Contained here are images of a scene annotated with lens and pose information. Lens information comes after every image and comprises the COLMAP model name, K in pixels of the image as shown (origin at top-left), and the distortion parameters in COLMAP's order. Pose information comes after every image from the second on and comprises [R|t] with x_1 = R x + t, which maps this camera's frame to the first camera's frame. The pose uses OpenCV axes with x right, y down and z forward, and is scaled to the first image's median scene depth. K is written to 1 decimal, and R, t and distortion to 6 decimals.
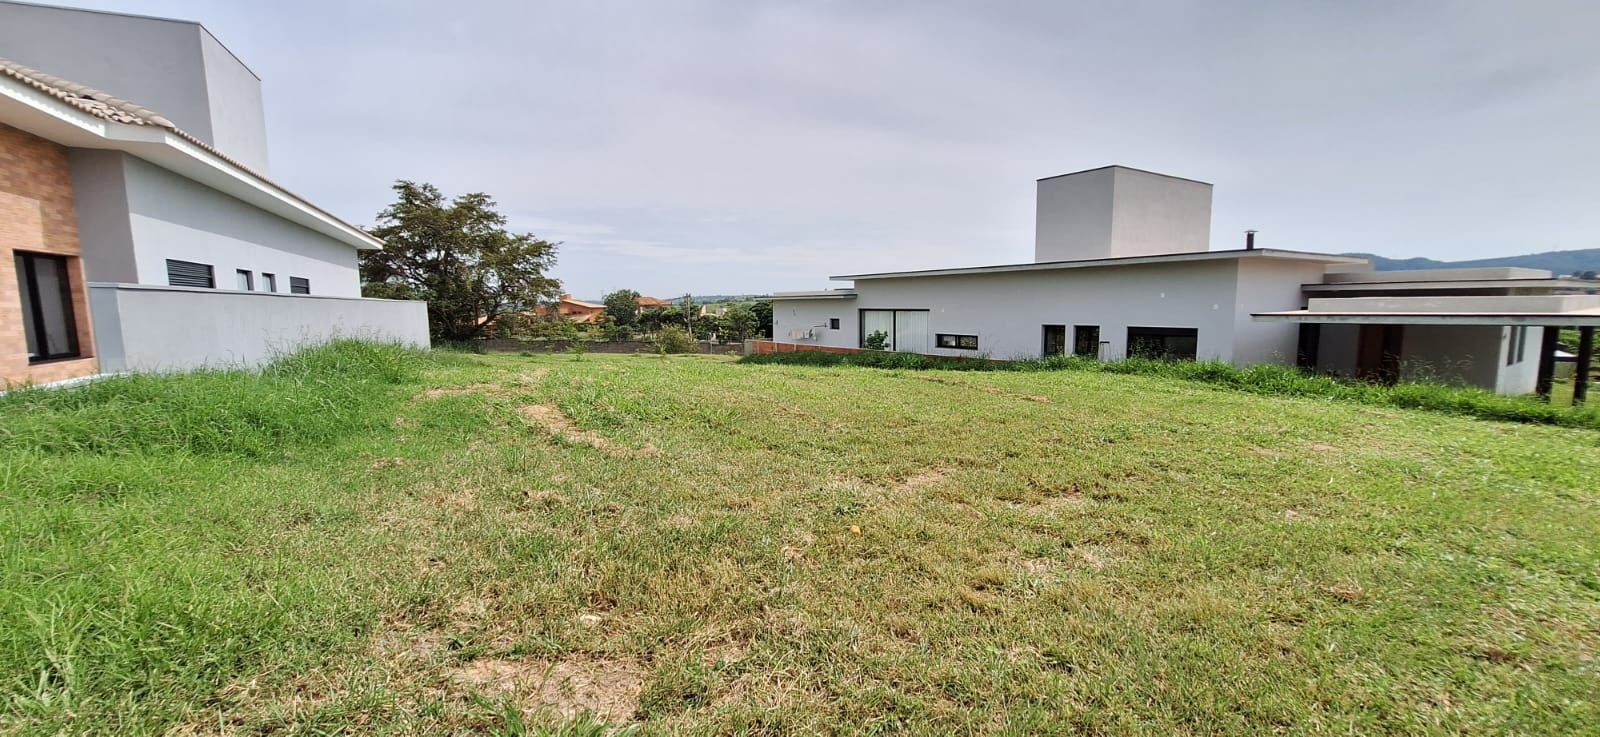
lens RADIAL K [[633.5, 0, 800.0], [0, 633.5, 368.5], [0, 0, 1]] dist [-0.013961, 0.000043]
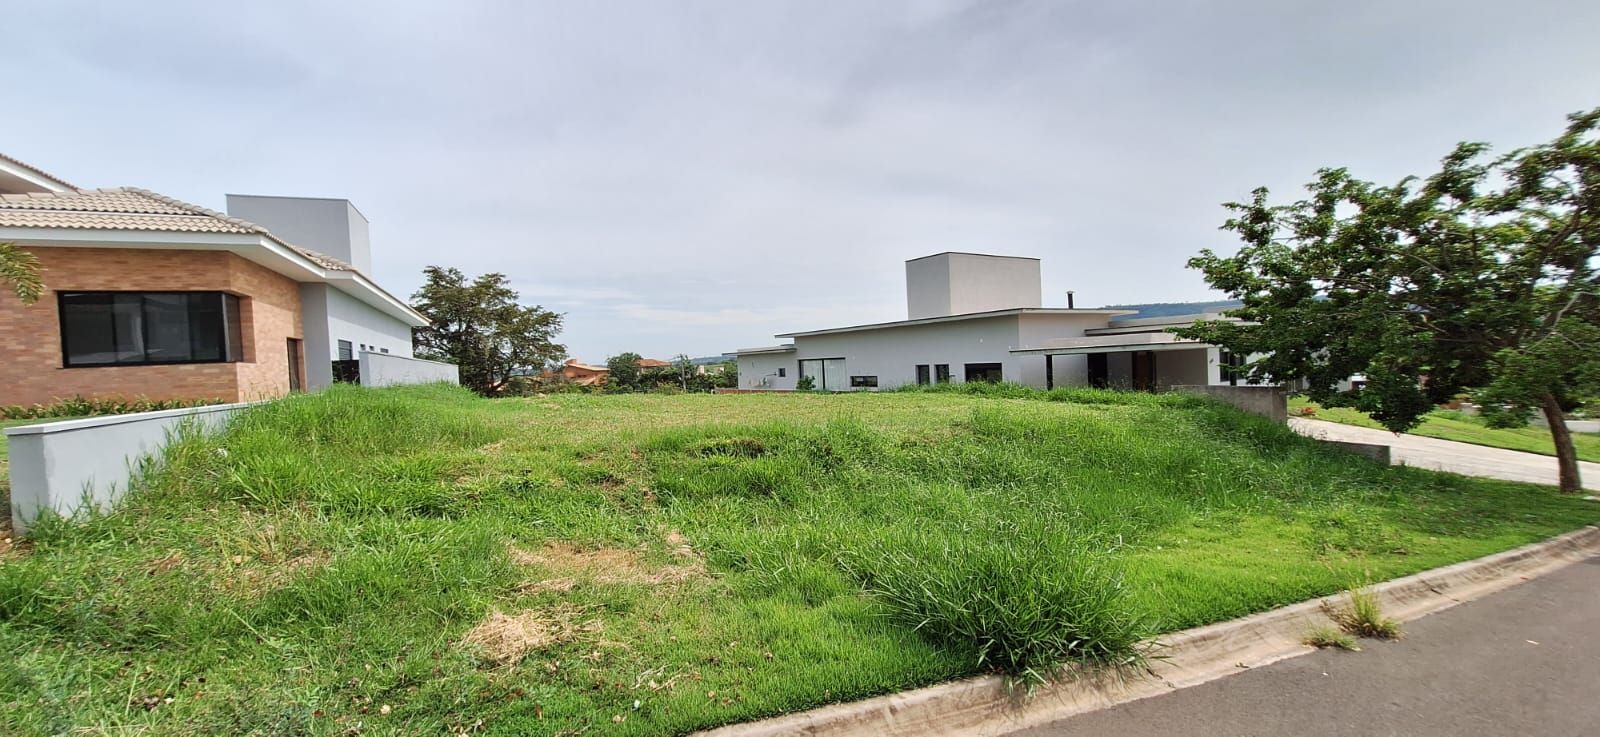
lens RADIAL K [[633.5, 0, 800.0], [0, 633.5, 368.5], [0, 0, 1]] dist [-0.013961, 0.000043]
pose [[0.999408, -0.033410, -0.008235, 0.060388], [0.032523, 0.995320, -0.090997, 0.022185], [0.011237, 0.090675, 0.995817, -0.148738]]
